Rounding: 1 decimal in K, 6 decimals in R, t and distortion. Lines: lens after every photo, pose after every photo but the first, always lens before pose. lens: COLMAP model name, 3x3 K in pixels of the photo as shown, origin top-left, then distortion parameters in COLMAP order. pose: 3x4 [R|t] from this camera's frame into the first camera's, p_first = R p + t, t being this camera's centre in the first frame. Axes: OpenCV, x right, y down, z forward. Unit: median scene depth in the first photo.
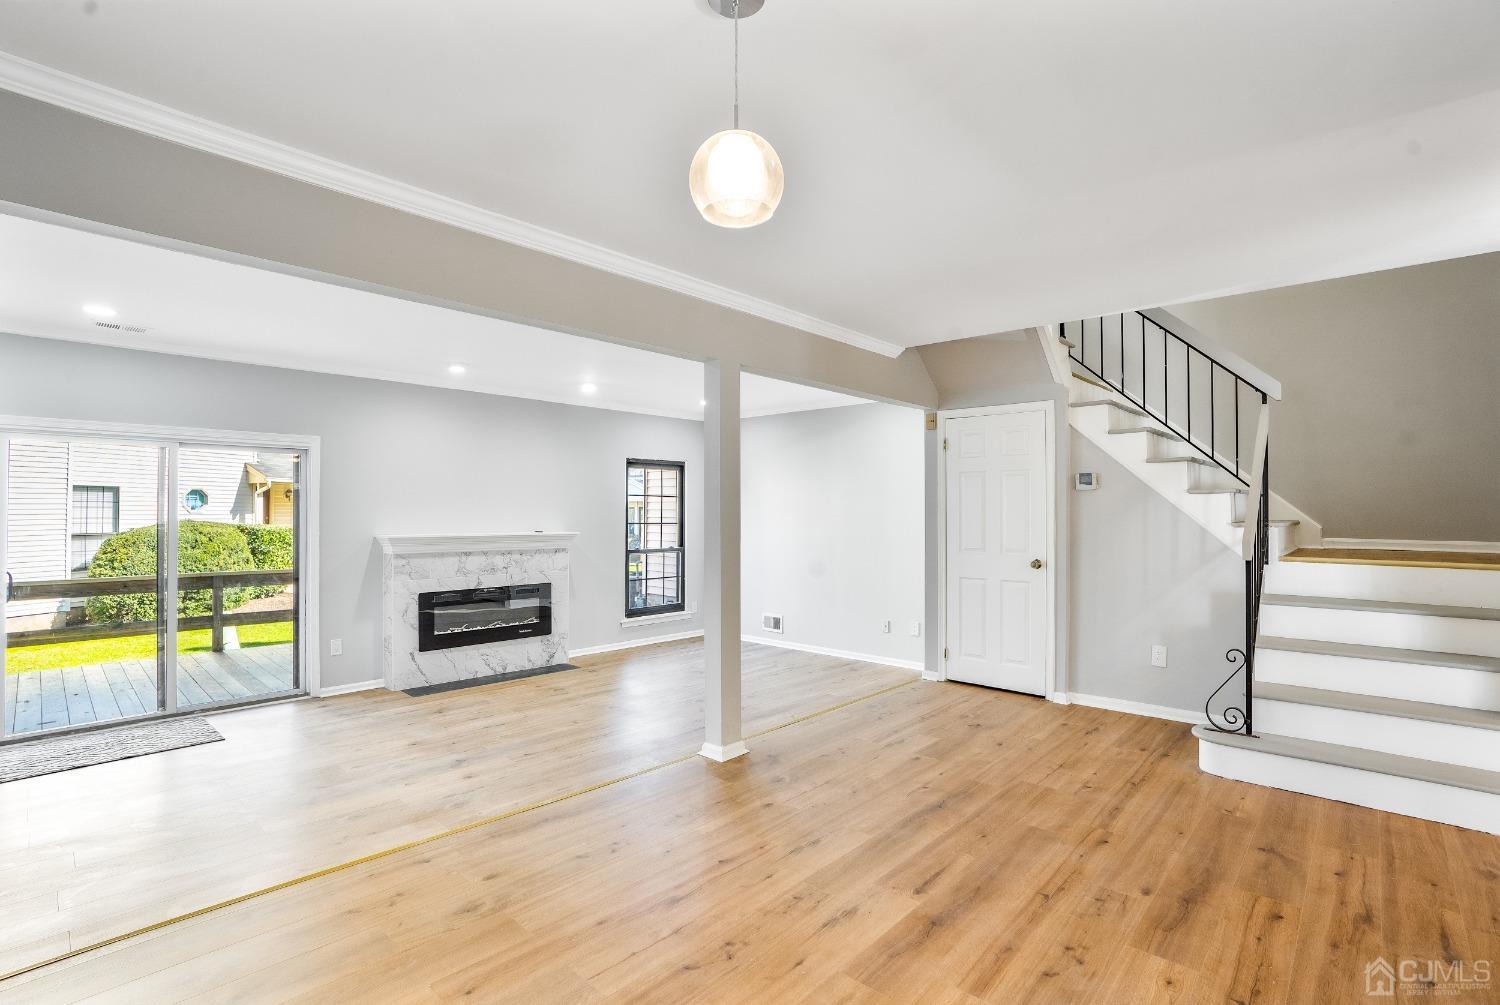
lens RADIAL K [[701.6, 0, 765.7], [0, 701.6, 502.8], [0, 0, 1]] dist [-0.069957, 0.027462]
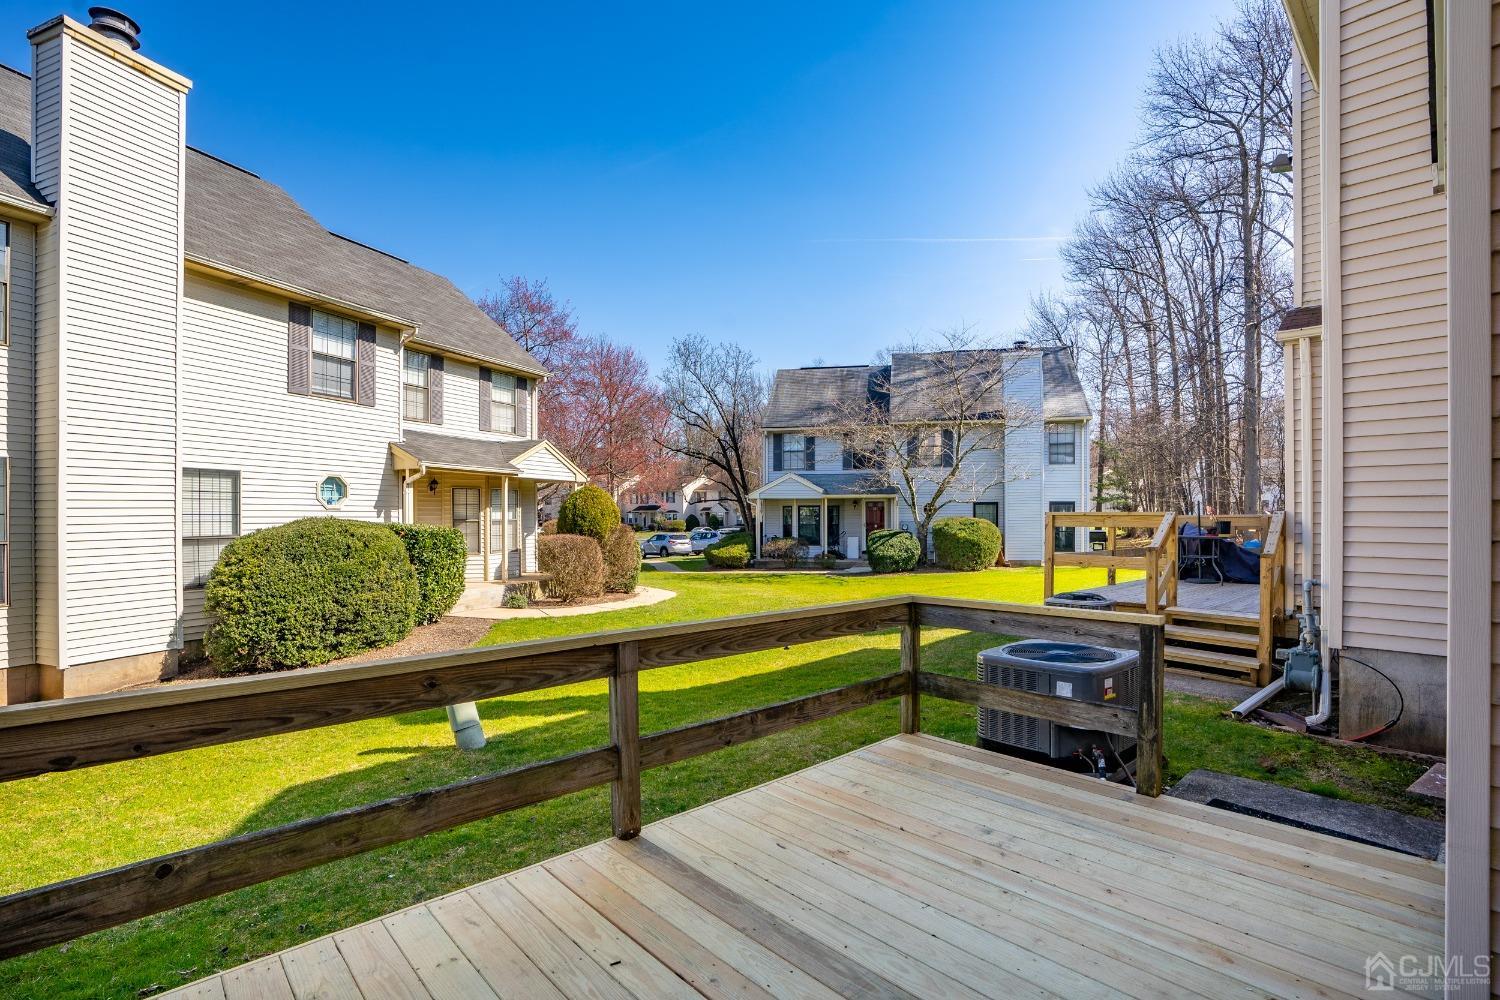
lens RADIAL K [[708.7, 0, 749.0], [0, 708.7, 516.7], [0, 0, 1]] dist [-0.023173, -0.000193]
pose [[0.996310, -0.002184, -0.085801, -1.101933], [0.003464, 0.999885, 0.014780, 0.047290], [0.085759, -0.015023, 0.996203, 0.937454]]
